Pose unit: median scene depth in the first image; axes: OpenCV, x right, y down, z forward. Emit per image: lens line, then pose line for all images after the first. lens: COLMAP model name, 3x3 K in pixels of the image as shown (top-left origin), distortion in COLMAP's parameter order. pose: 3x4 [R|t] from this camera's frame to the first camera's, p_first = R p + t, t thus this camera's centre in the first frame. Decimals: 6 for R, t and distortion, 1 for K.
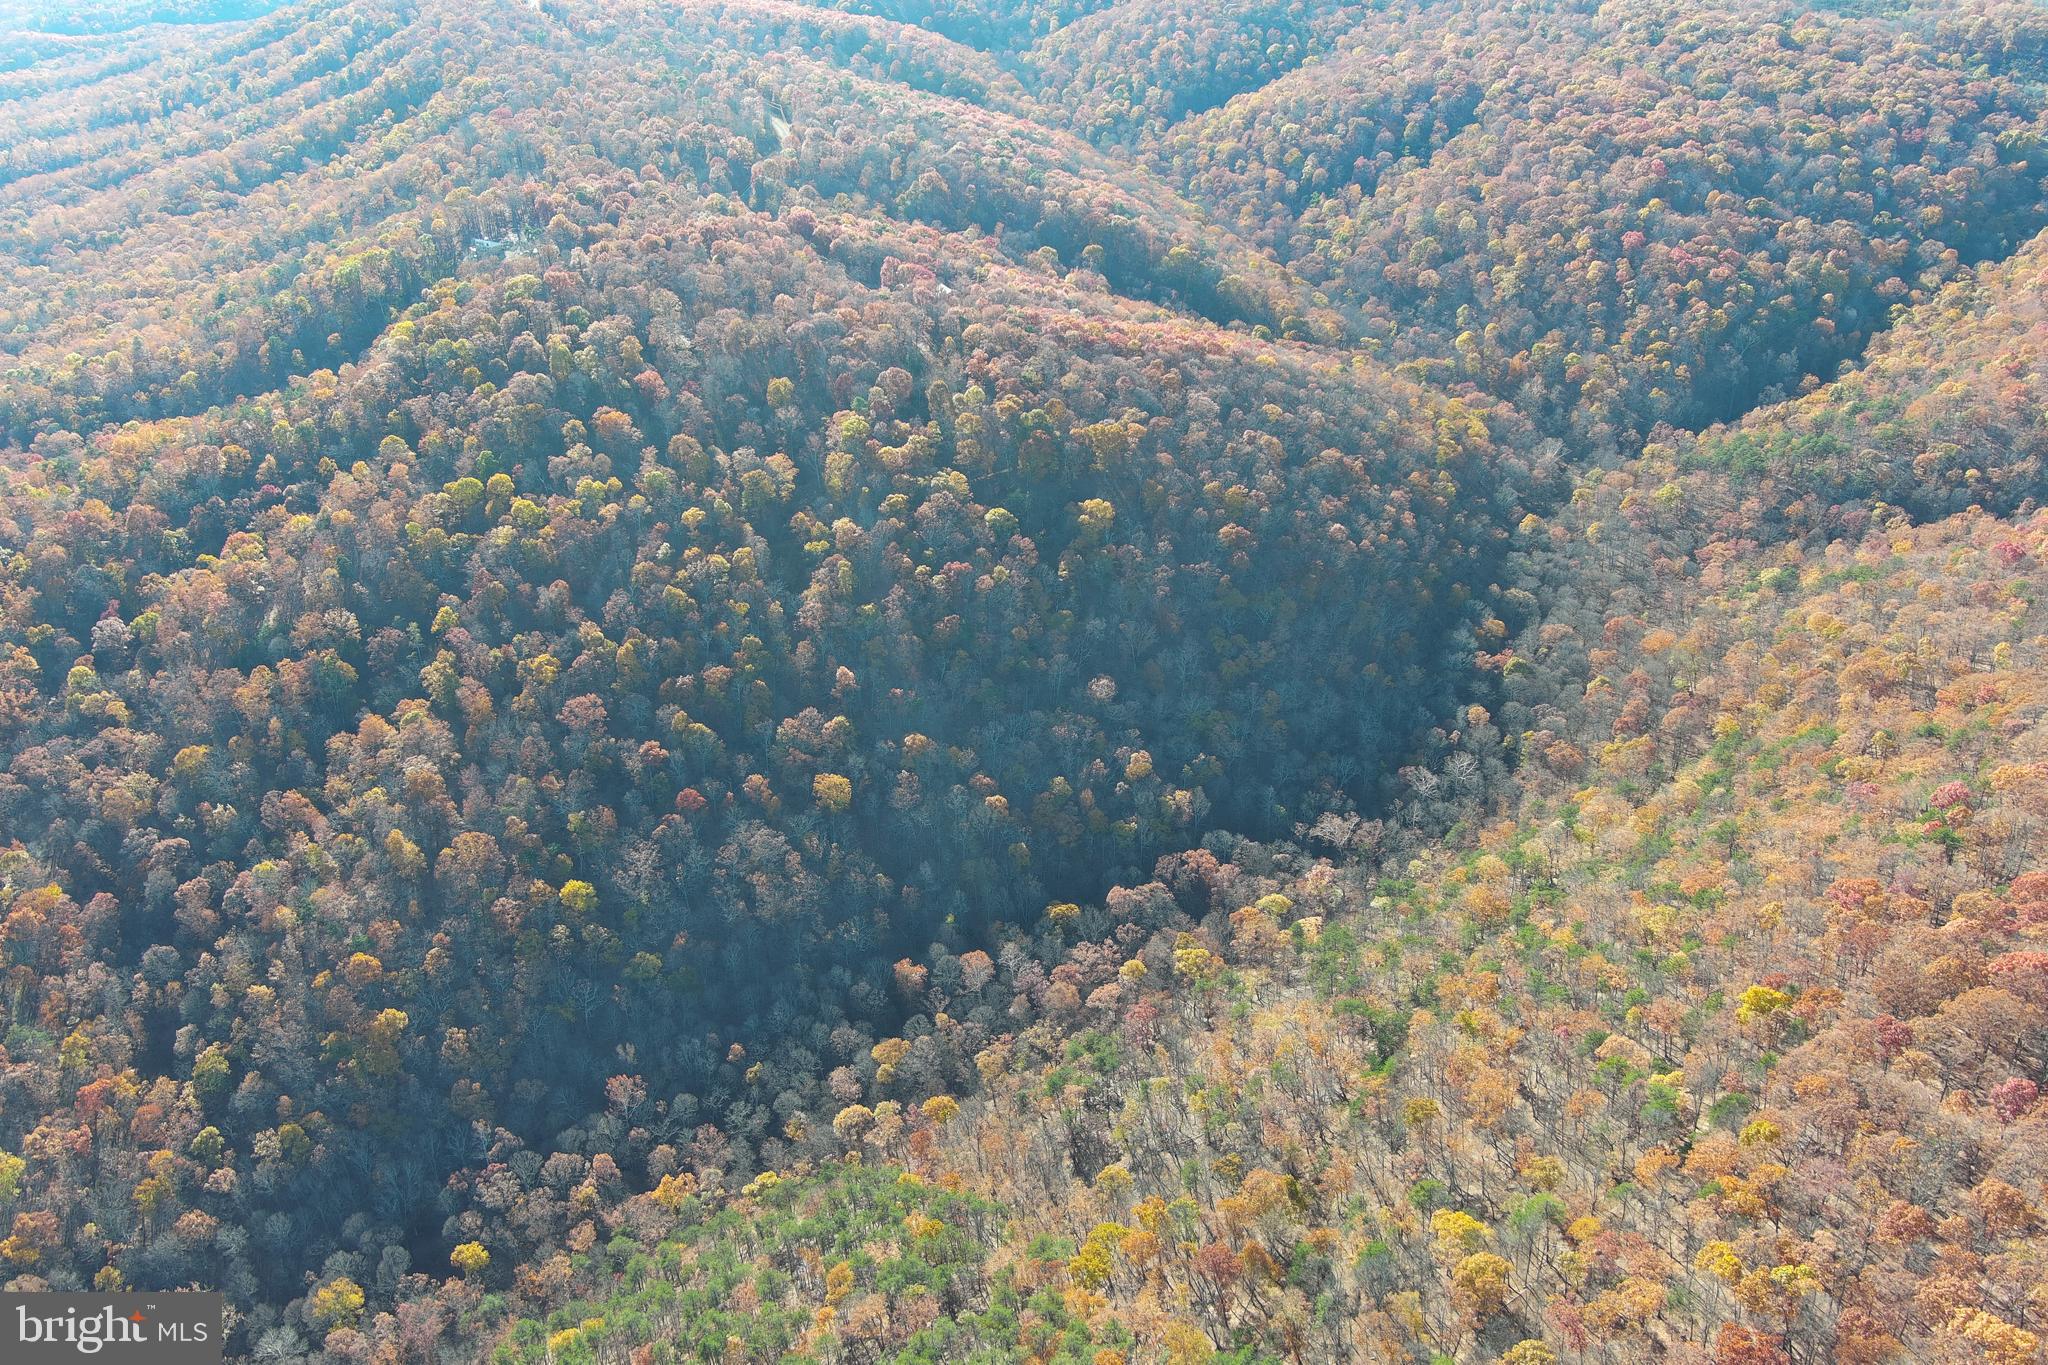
lens RADIAL K [[1592.0, 0, 1017.8], [0, 1592.0, 681.4], [0, 0, 1]] dist [0.022802, -0.017674]
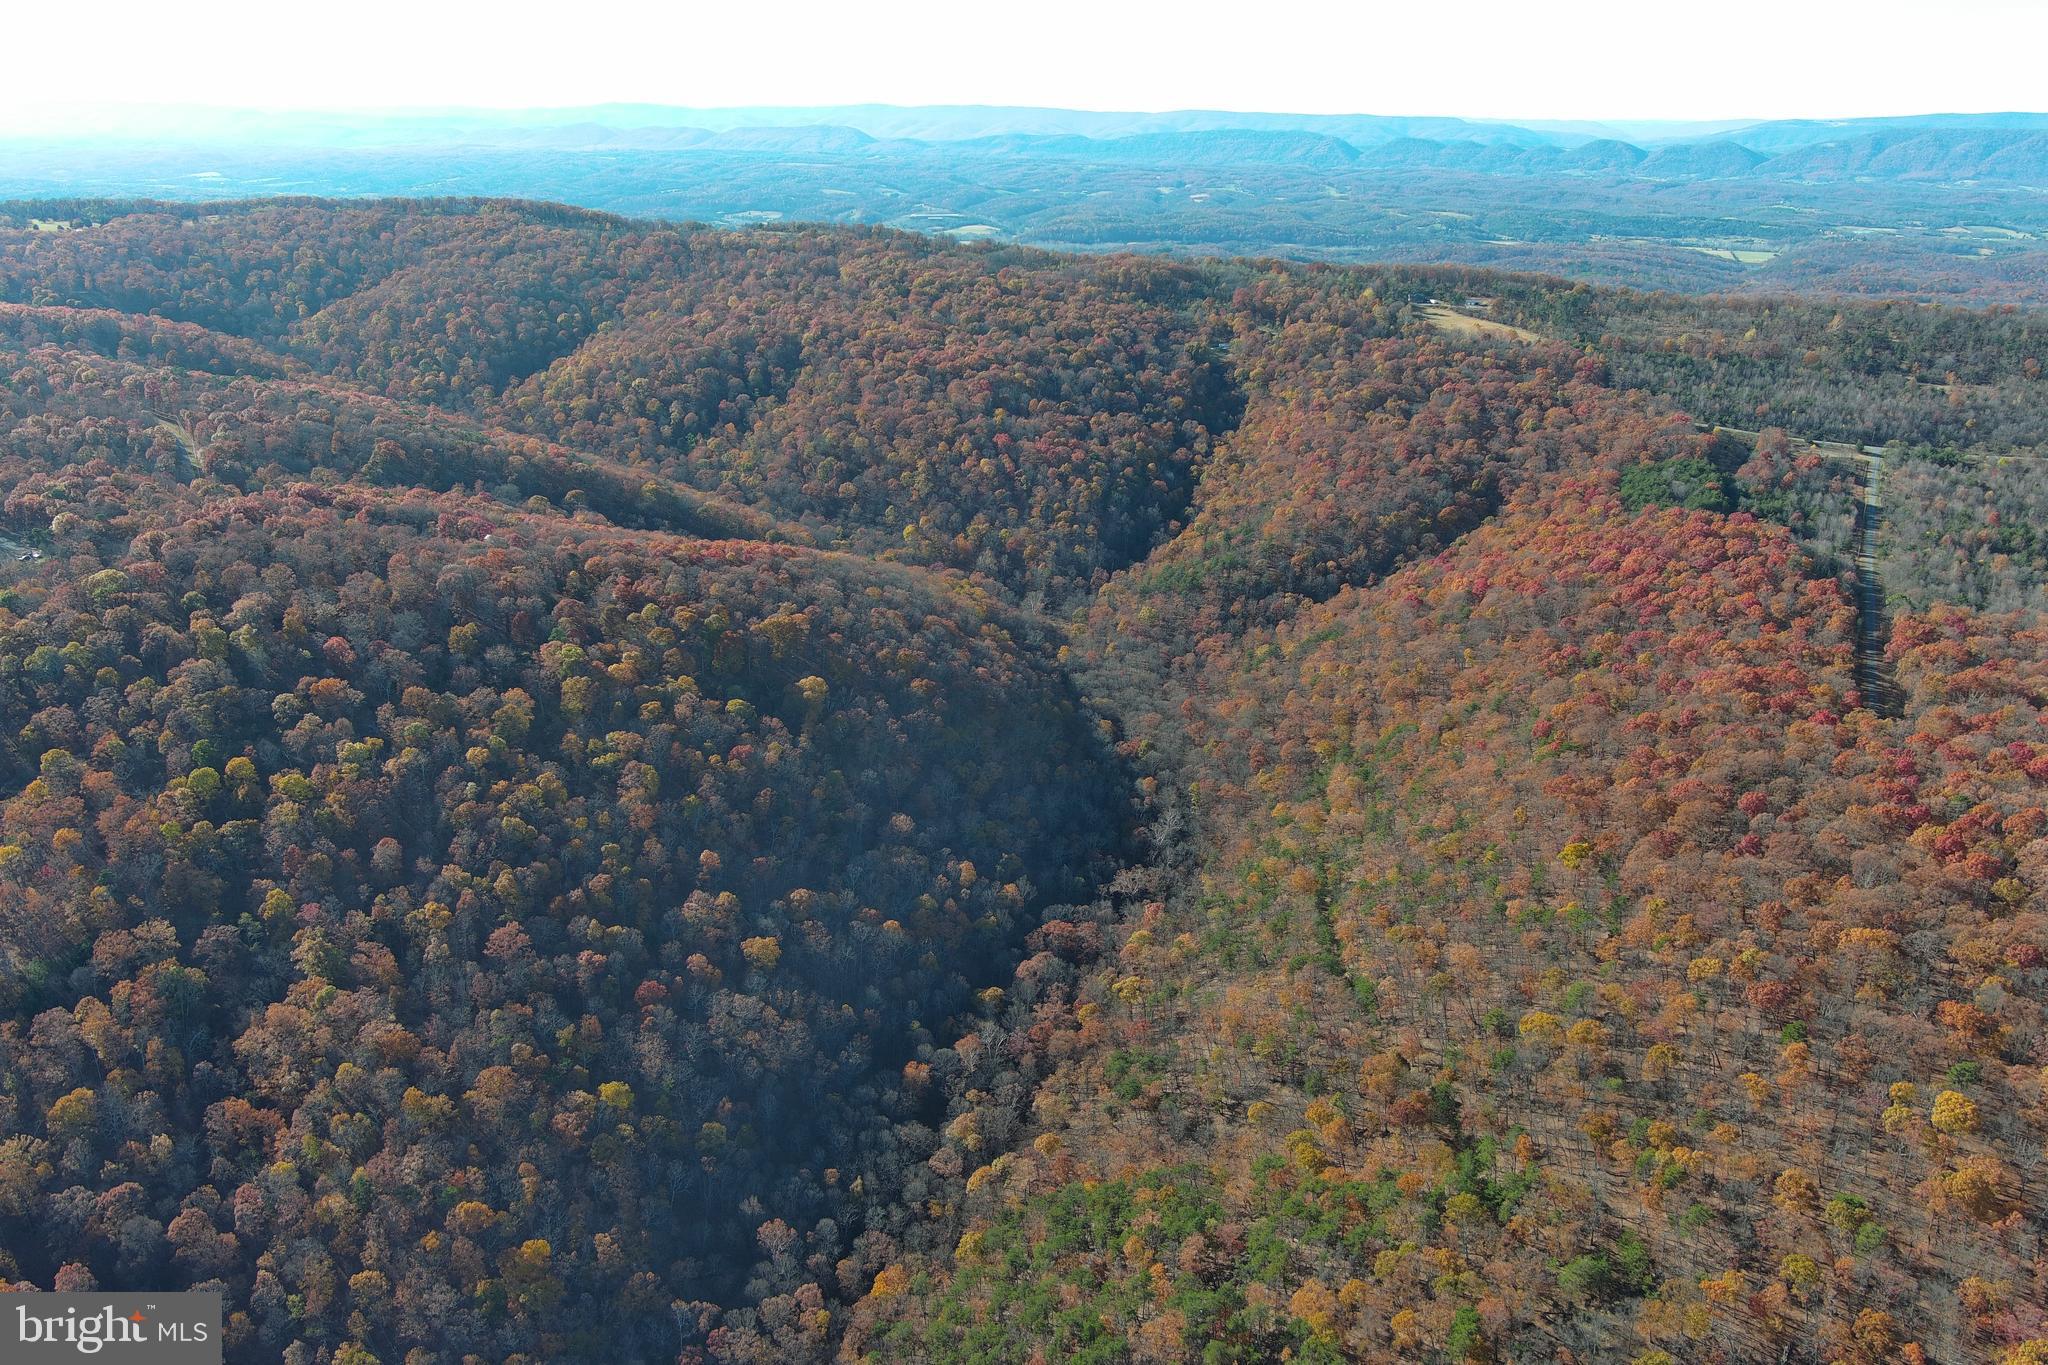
lens RADIAL K [[1592.0, 0, 1021.3], [0, 1592.0, 679.3], [0, 0, 1]] dist [0.022802, -0.017674]
pose [[0.839802, -0.170908, 0.515290, -0.395058], [0.249937, 0.964300, -0.087506, 0.023020], [-0.481939, 0.202277, 0.852537, -0.038630]]
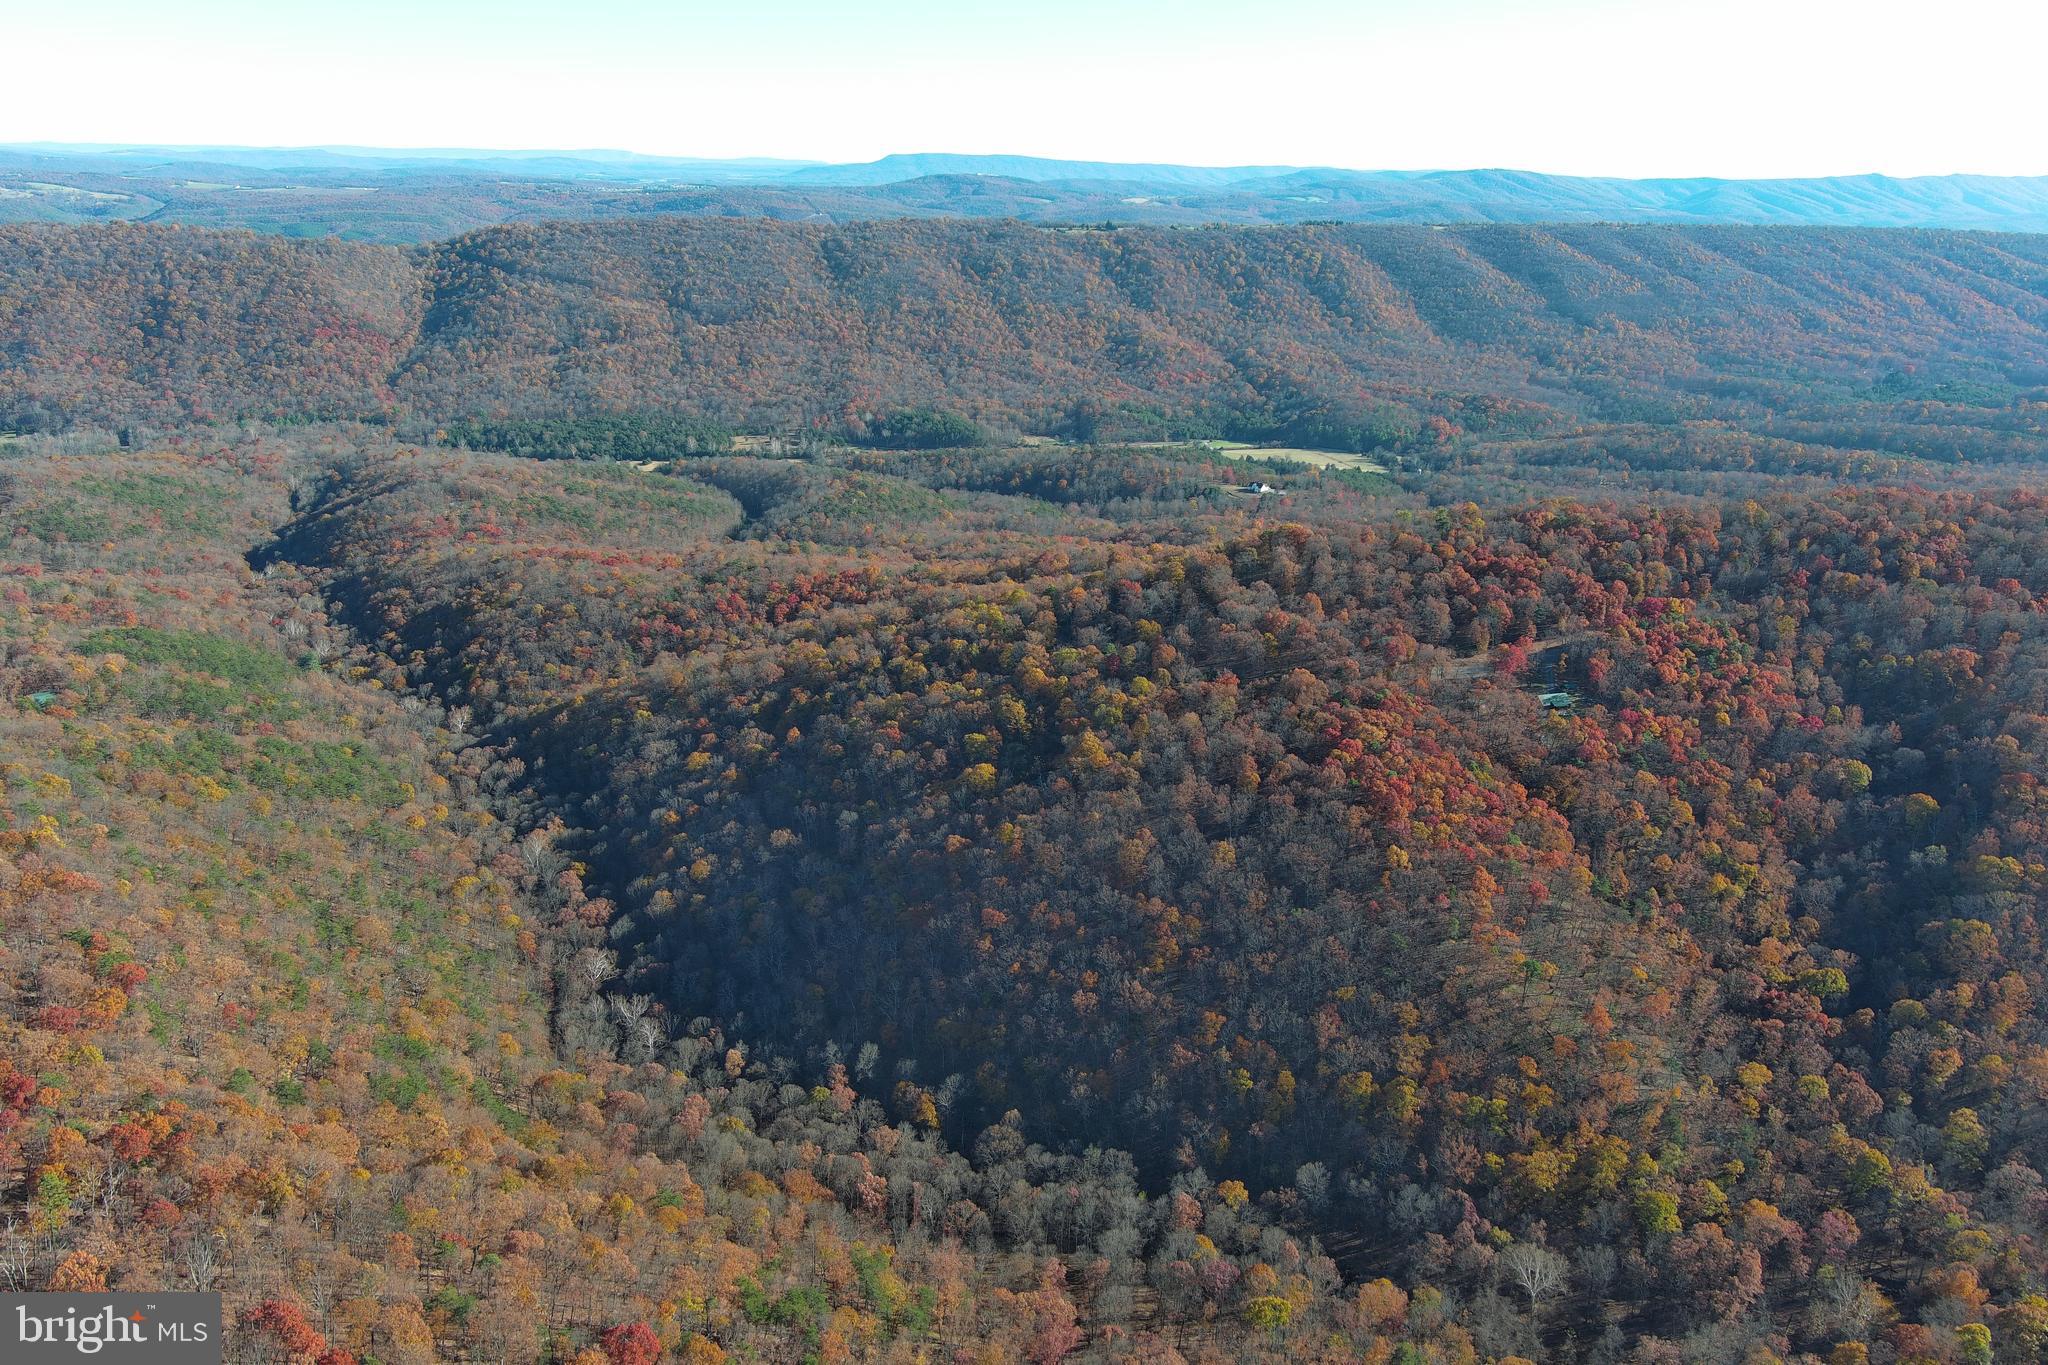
lens RADIAL K [[1592.0, 0, 1024.8], [0, 1592.0, 688.3], [0, 0, 1]] dist [0.022802, -0.017674]
pose [[-0.080071, 0.313960, -0.946054, 0.984897], [-0.498334, 0.809370, 0.310777, -0.476321], [0.863280, 0.496335, 0.091650, 0.870581]]
